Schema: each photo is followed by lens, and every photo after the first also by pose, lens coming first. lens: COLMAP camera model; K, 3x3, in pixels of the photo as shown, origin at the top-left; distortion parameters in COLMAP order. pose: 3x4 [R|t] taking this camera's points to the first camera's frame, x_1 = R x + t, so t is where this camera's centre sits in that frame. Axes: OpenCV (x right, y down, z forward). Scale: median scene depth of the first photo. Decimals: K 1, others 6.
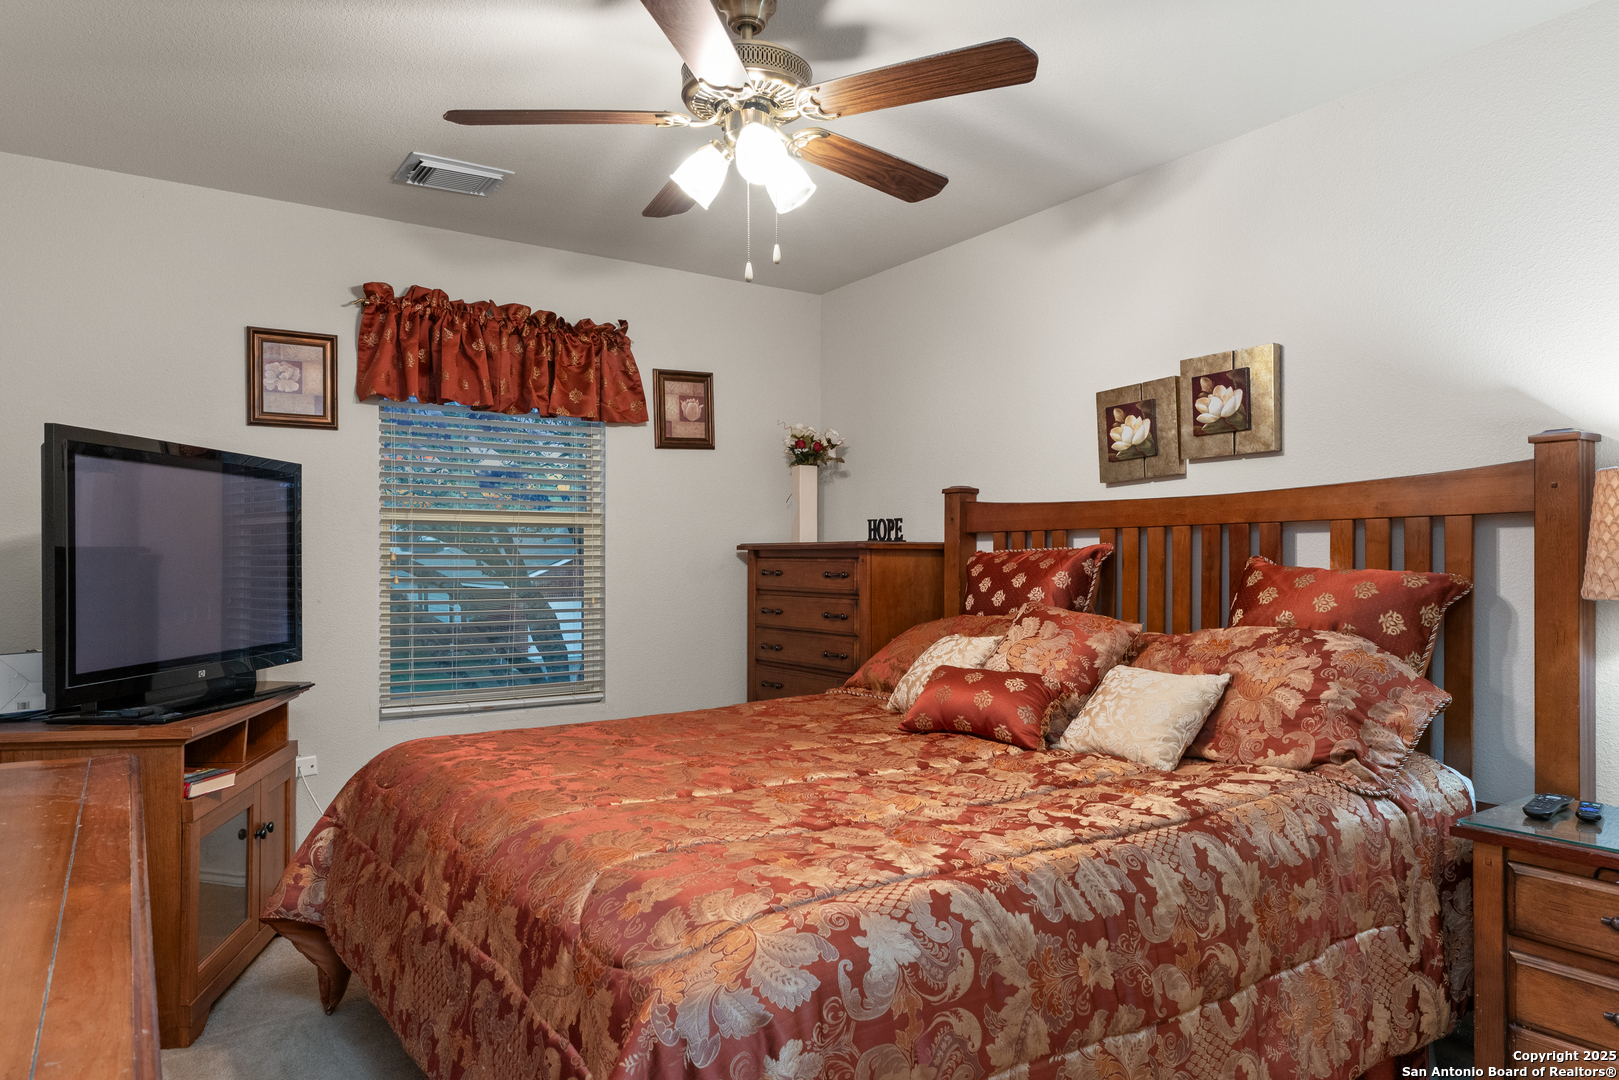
lens RADIAL K [[1001.3, 0, 810.5], [0, 1001.3, 547.6], [0, 0, 1]] dist [0.002167, -0.001874]
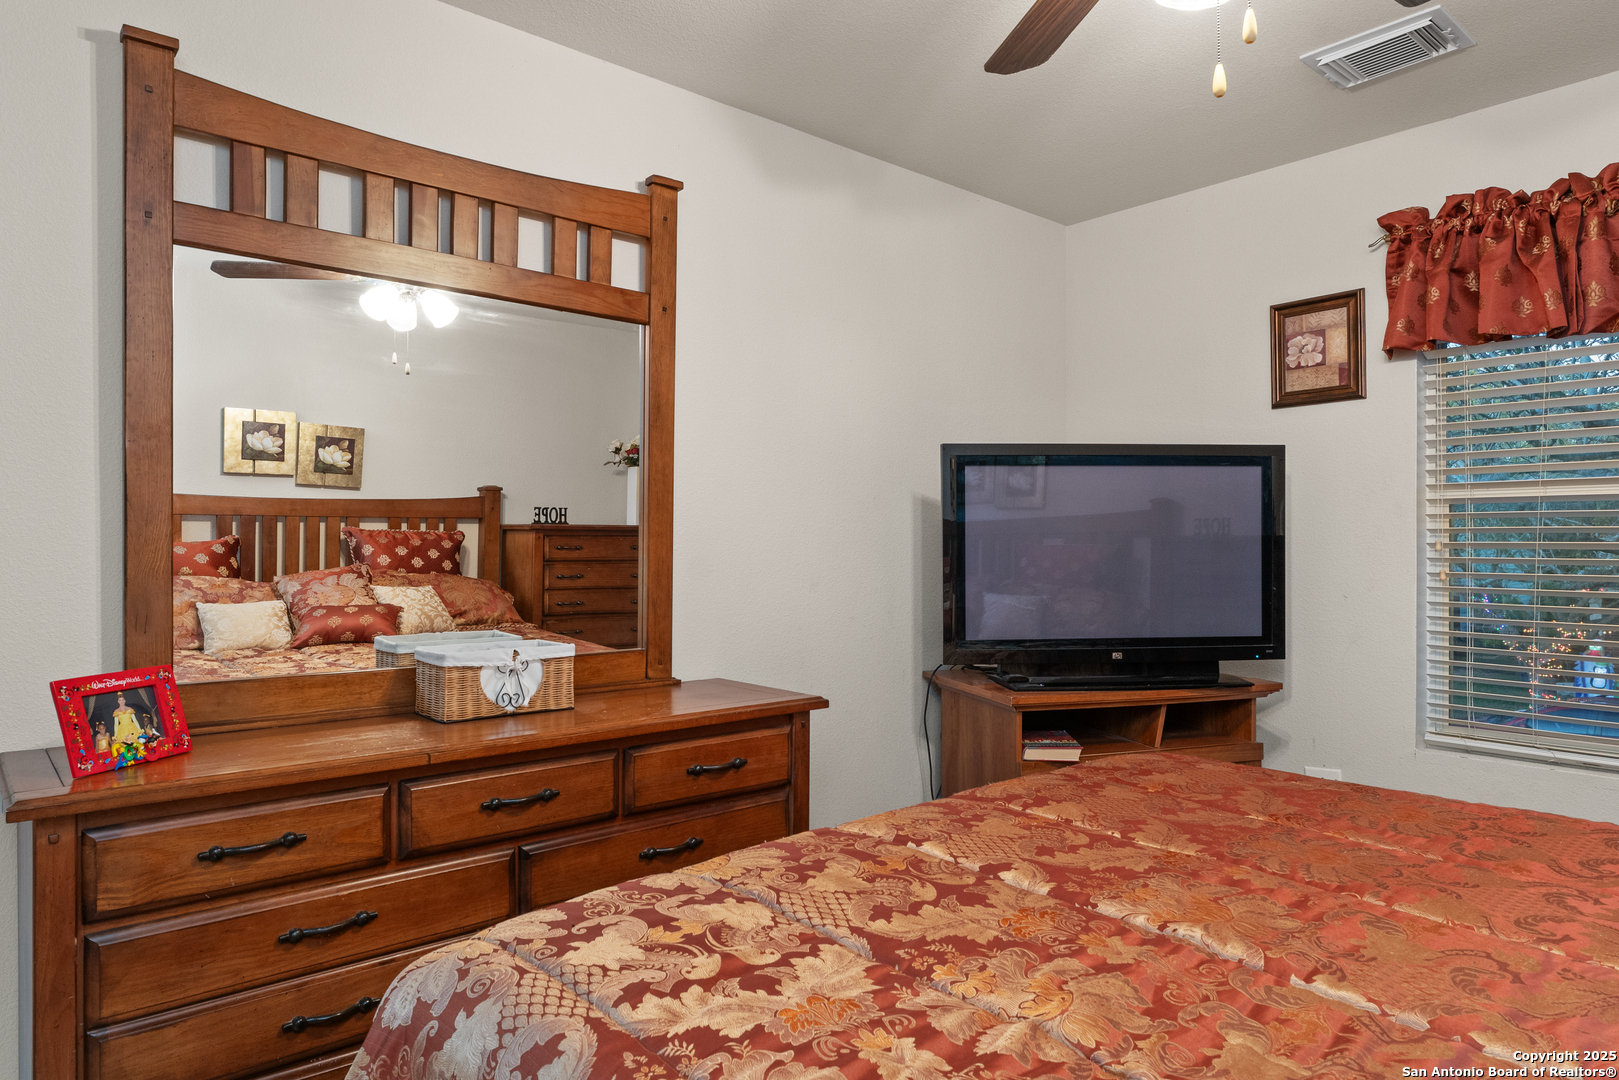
lens RADIAL K [[1001.3, 0, 811.3], [0, 1001.3, 543.3], [0, 0, 1]] dist [0.002167, -0.001874]
pose [[0.125731, -0.002571, -0.992061, 0.329465], [0.011120, 0.999937, -0.001182, 0.002958], [0.992002, -0.010883, 0.125752, 0.433642]]
